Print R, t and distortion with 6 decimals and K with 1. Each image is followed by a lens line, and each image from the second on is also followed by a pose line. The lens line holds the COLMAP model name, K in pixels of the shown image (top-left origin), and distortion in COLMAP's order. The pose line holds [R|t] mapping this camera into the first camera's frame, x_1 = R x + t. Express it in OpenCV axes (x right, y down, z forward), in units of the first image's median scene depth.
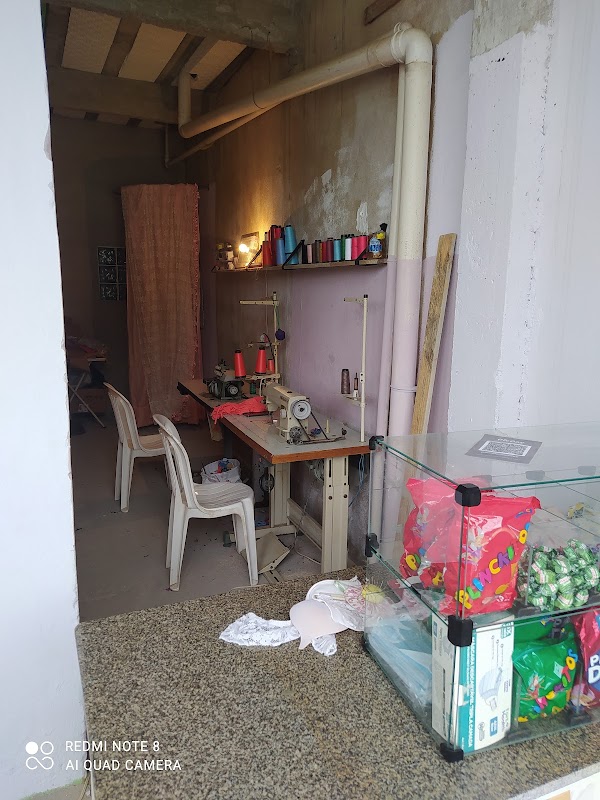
lens RADIAL K [[576.0, 0, 300.0], [0, 576.0, 400.0], [0, 0, 1]] dist [0.074790, -0.109649]
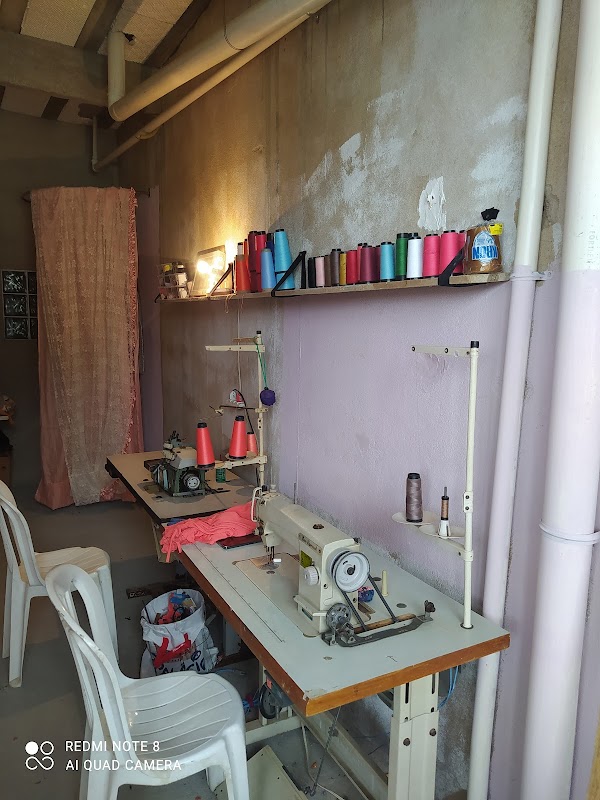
lens RADIAL K [[576.0, 0, 300.0], [0, 576.0, 400.0], [0, 0, 1]] dist [0.074790, -0.109649]
pose [[0.994720, -0.013436, 0.101745, -0.060654], [0.019049, 0.998337, -0.054404, -0.070409], [-0.100845, 0.056055, 0.993322, 0.339293]]
